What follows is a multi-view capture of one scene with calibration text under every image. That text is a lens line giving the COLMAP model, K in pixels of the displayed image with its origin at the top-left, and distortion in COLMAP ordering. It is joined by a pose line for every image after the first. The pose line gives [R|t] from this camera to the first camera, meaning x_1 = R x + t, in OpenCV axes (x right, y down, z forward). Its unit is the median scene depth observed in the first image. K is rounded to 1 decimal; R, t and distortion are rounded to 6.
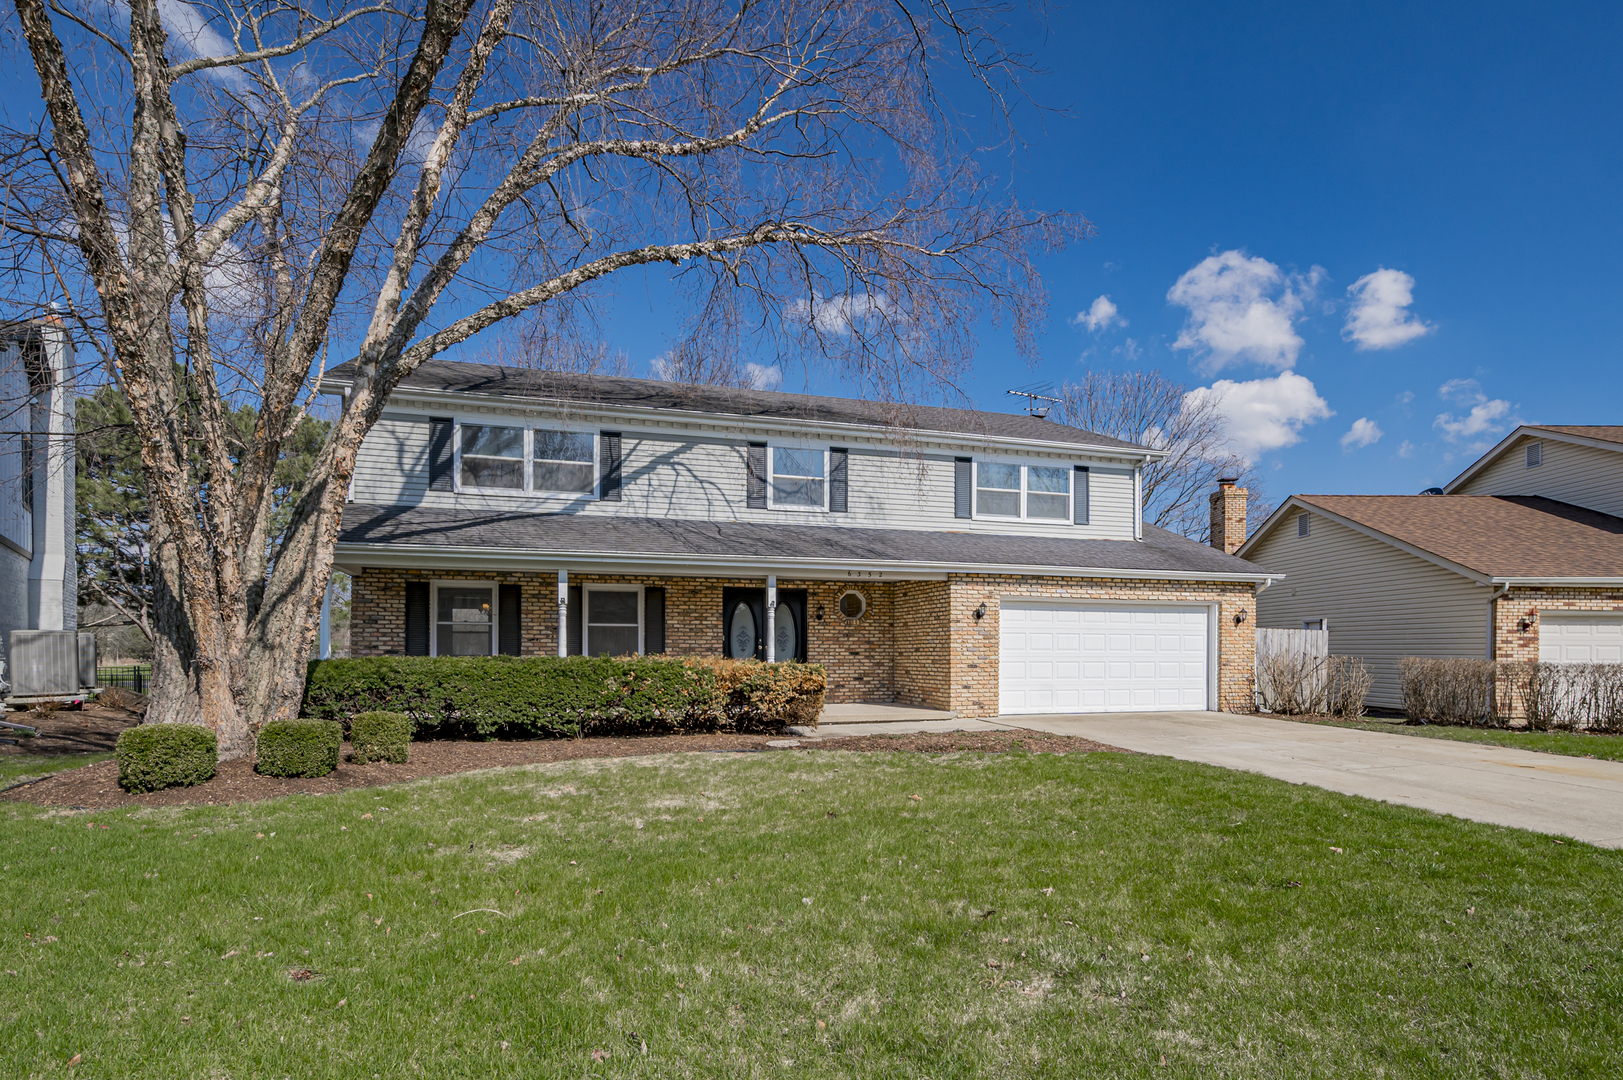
lens RADIAL K [[709.5, 0, 741.7], [0, 709.5, 635.4], [0, 0, 1]] dist [0.003231, 0.000931]
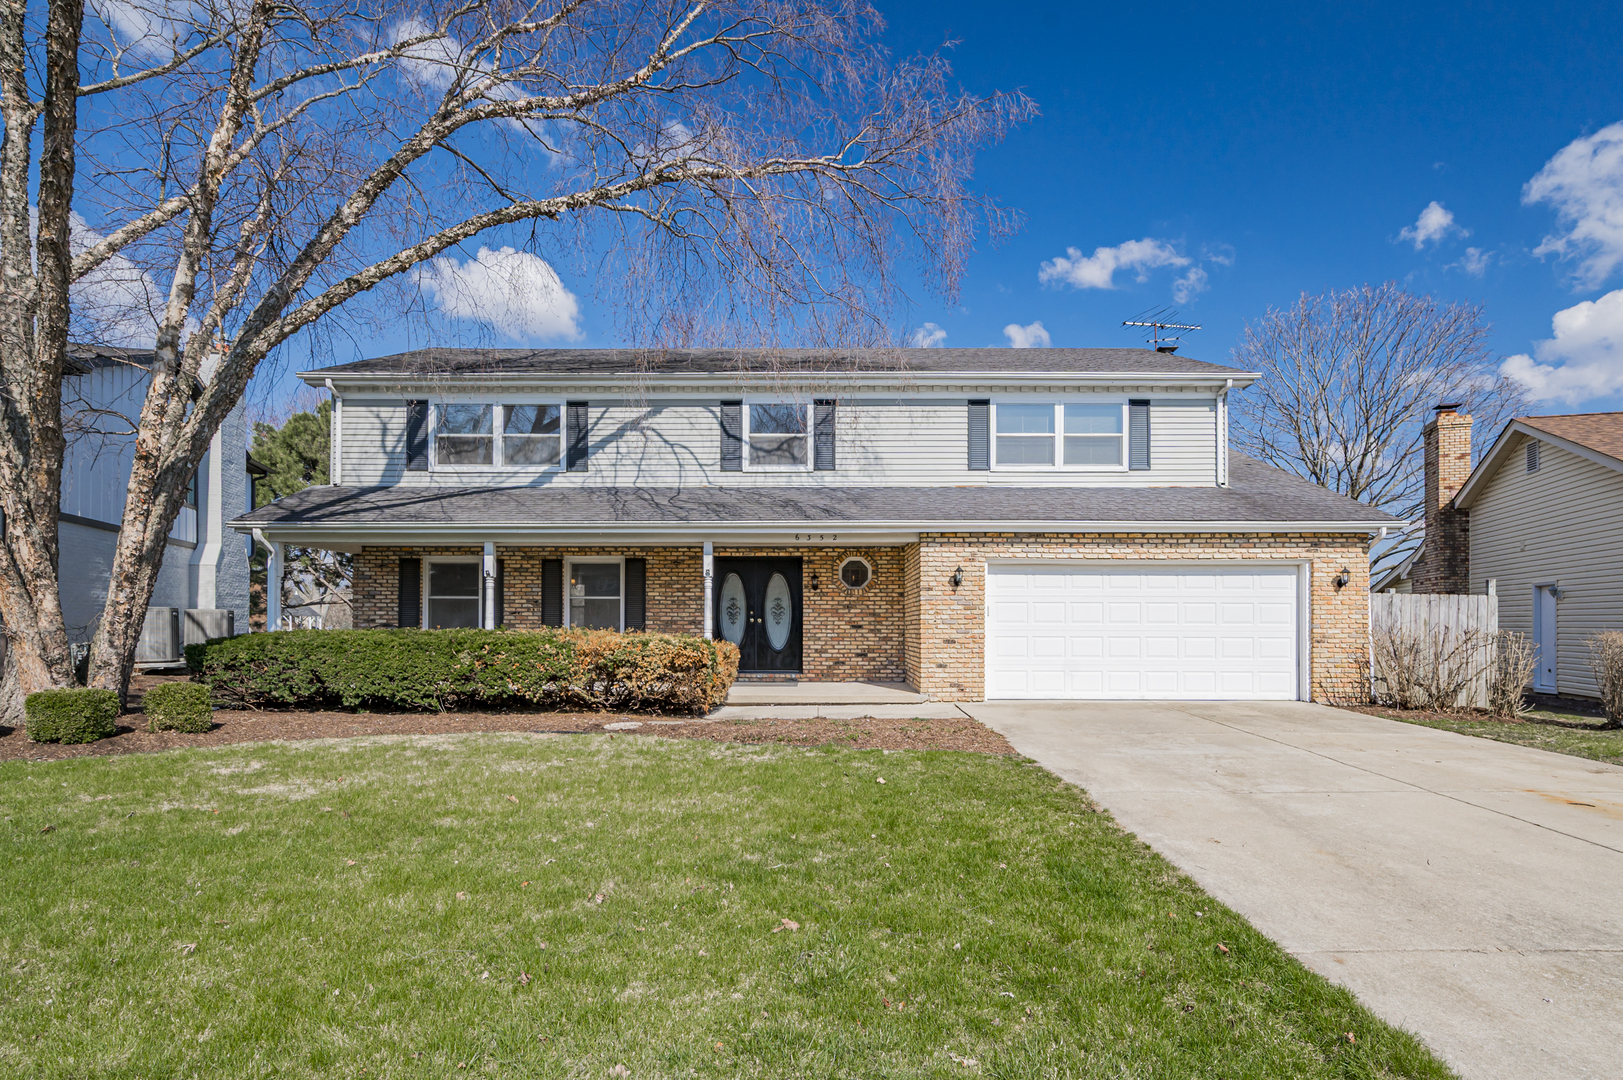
lens RADIAL K [[709.5, 0, 831.6], [0, 709.5, 600.1], [0, 0, 1]] dist [0.003231, 0.000931]
pose [[0.968651, -0.009340, -0.248249, 0.381092], [0.005925, 0.999877, -0.014500, 0.004885], [0.248354, 0.012574, 0.968588, 0.131616]]
